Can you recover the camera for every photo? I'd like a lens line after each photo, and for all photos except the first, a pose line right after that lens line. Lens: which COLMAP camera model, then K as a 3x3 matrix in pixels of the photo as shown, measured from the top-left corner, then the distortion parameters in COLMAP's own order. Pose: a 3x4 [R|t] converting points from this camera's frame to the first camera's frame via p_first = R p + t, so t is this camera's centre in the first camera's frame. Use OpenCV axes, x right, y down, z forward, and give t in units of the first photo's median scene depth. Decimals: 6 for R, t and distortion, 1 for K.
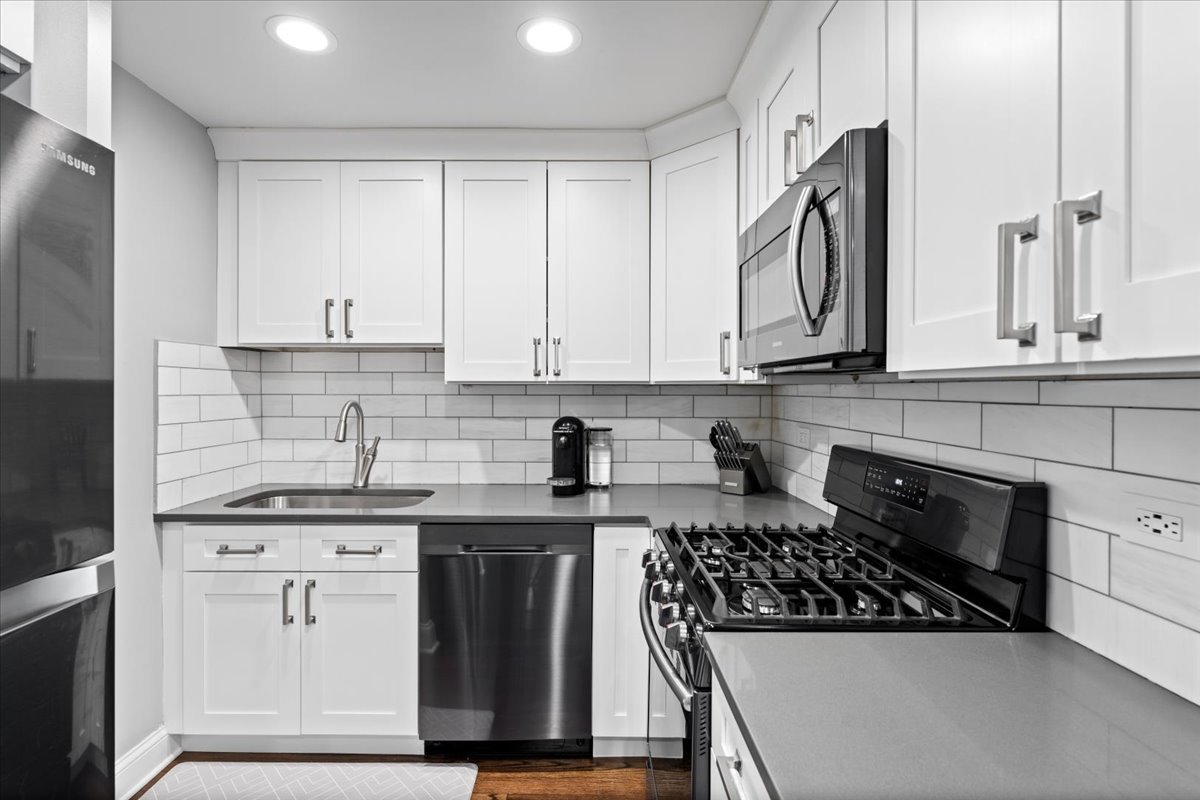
lens RADIAL K [[579.2, 0, 596.0], [0, 579.2, 392.1], [0, 0, 1]] dist [-0.002842, -0.000186]
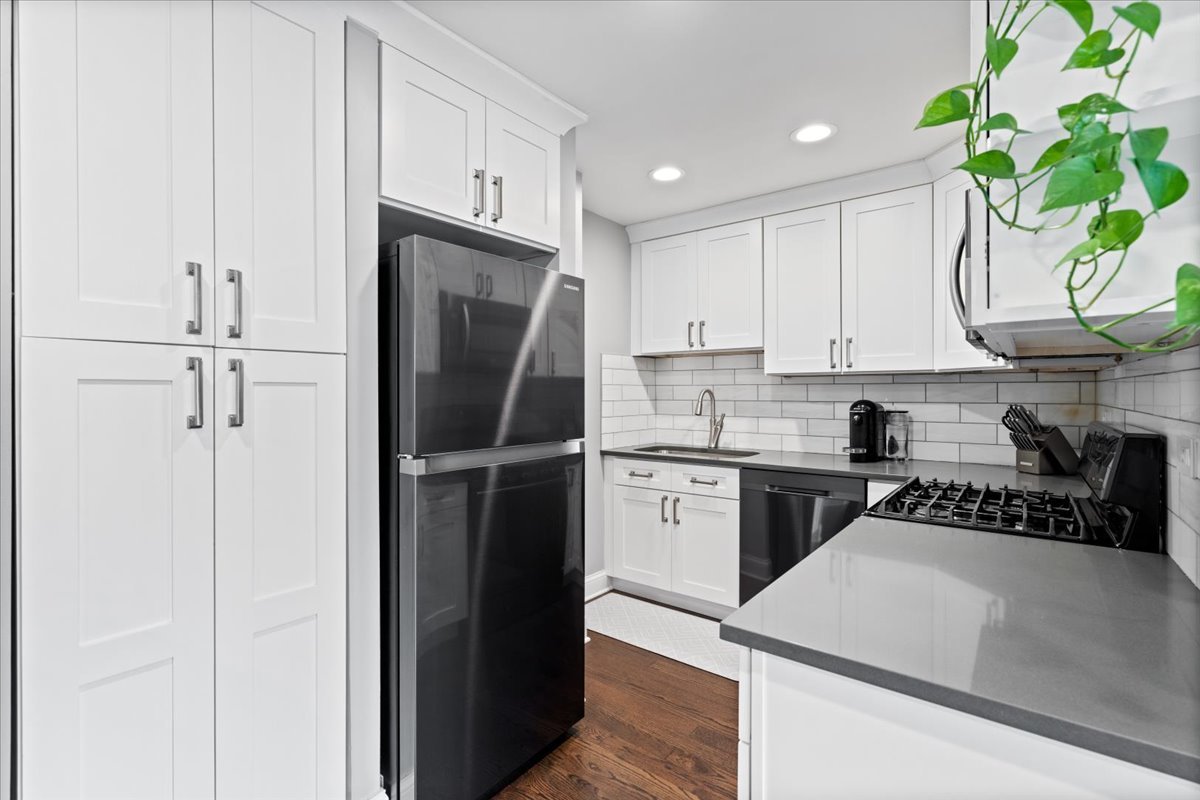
lens RADIAL K [[547.9, 0, 596.3], [0, 547.9, 392.6], [0, 0, 1]] dist [-0.007099, 0.002085]
pose [[0.784848, -0.002259, -0.619684, 0.243183], [0.001352, 0.999997, -0.001932, 0.029136], [0.619687, 0.000678, 0.784849, -0.298293]]
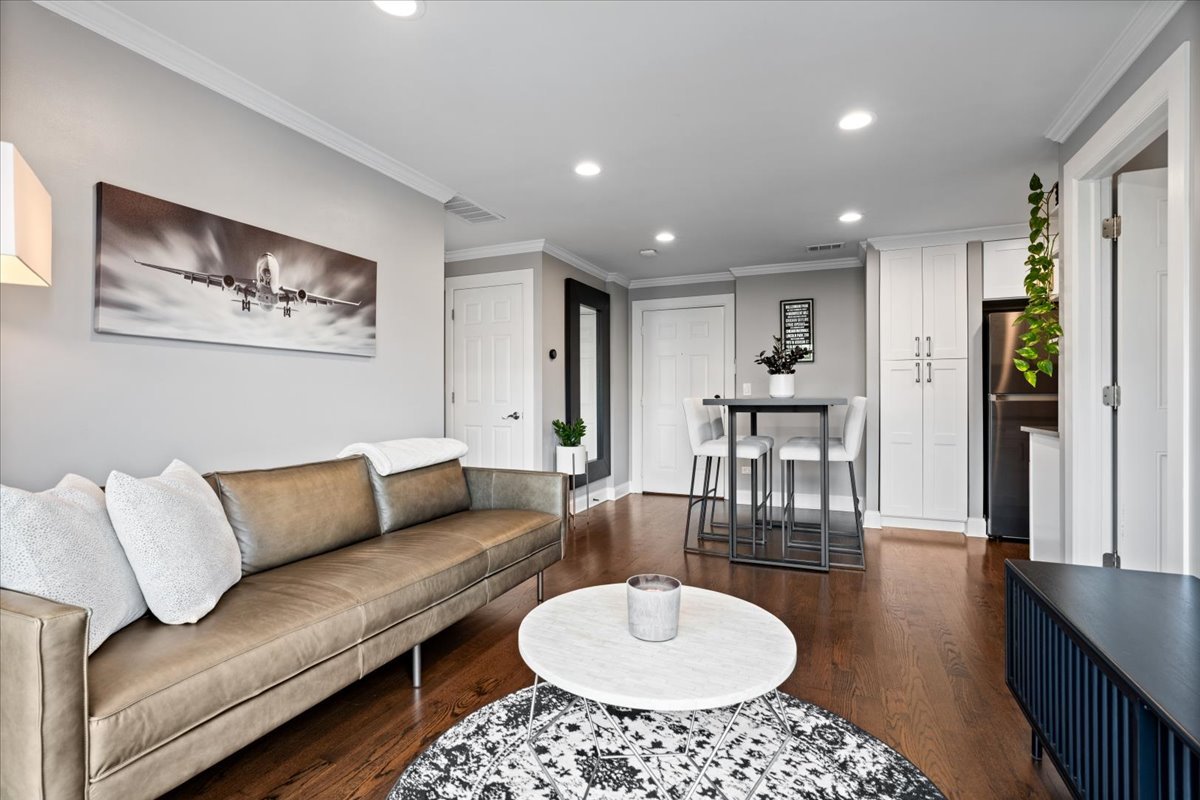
lens RADIAL K [[547.9, 0, 603.3], [0, 547.9, 399.3], [0, 0, 1]] dist [-0.007099, 0.002085]
pose [[-0.393359, 0.006979, -0.919358, 1.770824], [0.000159, 0.999972, 0.007523, 0.105331], [0.919385, 0.002814, -0.393349, -0.381302]]
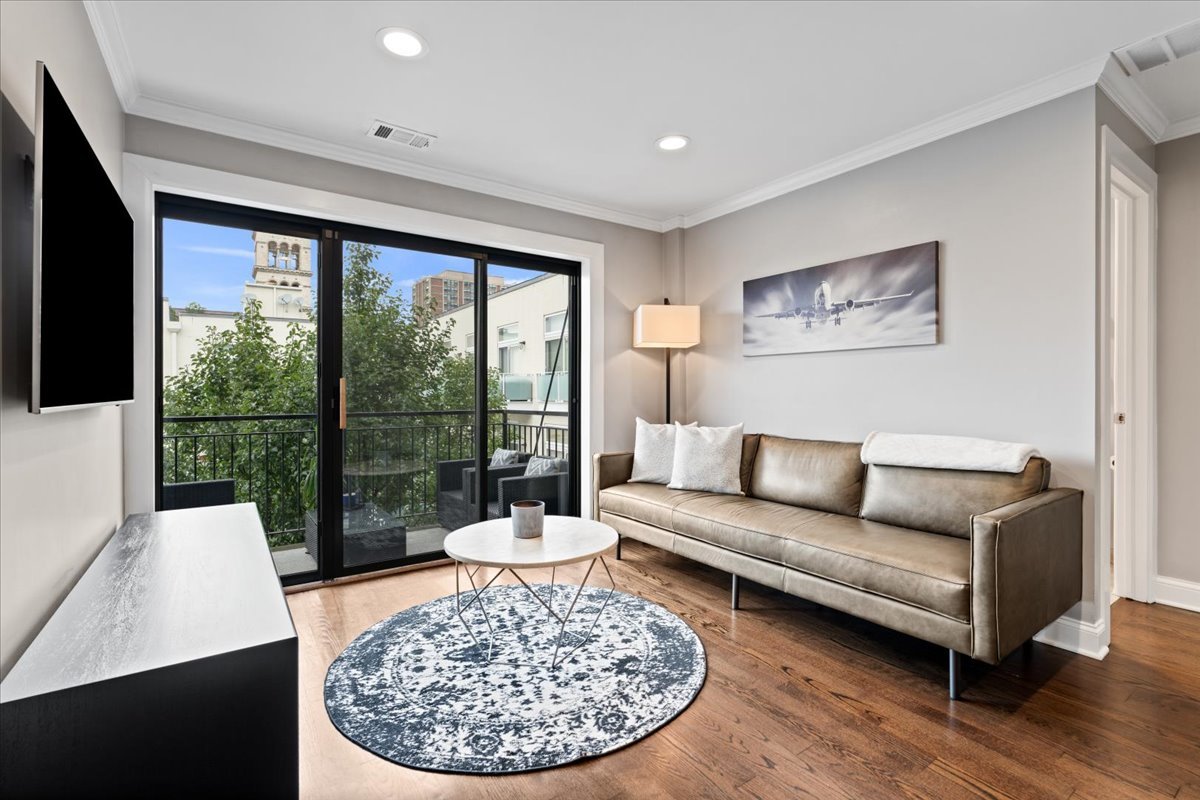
lens RADIAL K [[547.9, 0, 595.4], [0, 547.9, 394.3], [0, 0, 1]] dist [-0.007099, 0.002085]
pose [[-0.568348, -0.000718, 0.822788, 0.313956], [0.005502, 0.999974, 0.004673, 0.114079], [-0.822770, 0.007183, -0.568329, -0.110174]]
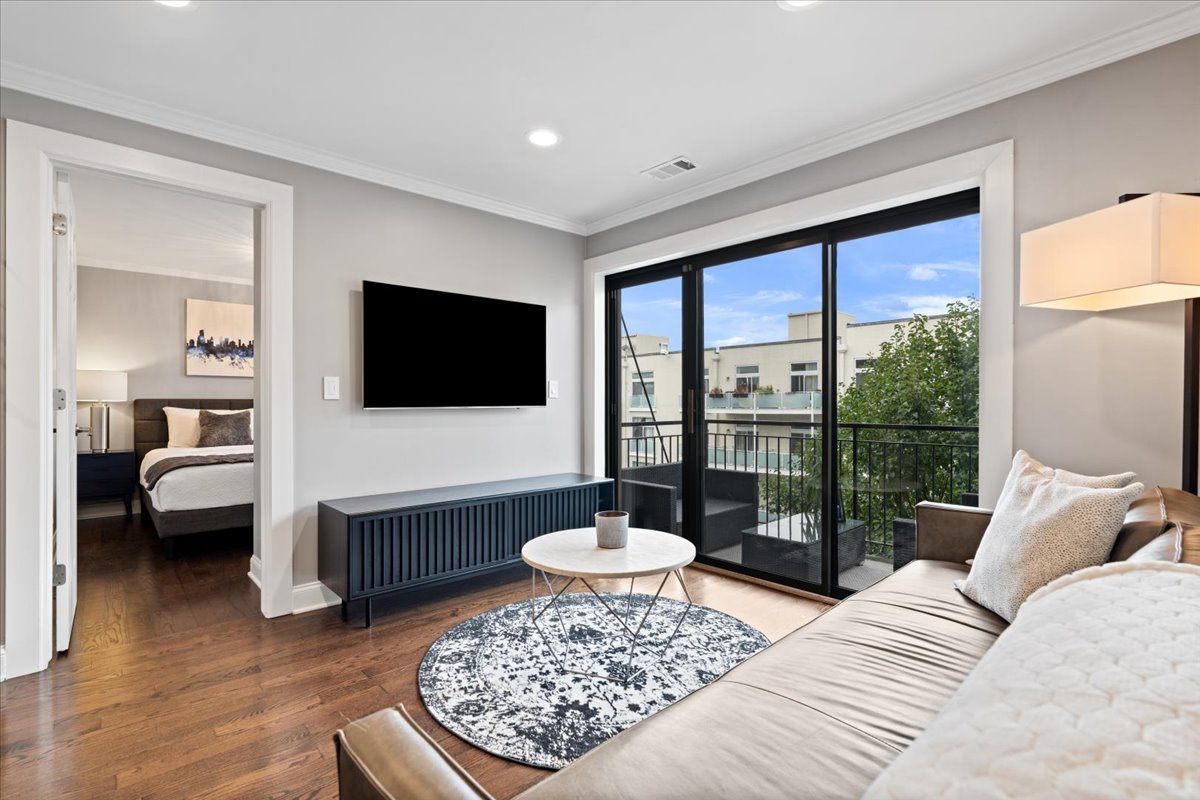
lens RADIAL K [[547.9, 0, 599.2], [0, 547.9, 407.3], [0, 0, 1]] dist [-0.007099, 0.002085]
pose [[0.741043, -0.005355, 0.671436, 0.518021], [0.001328, 0.999978, 0.006510, 0.116395], [-0.671456, -0.003932, 0.741034, -1.278129]]
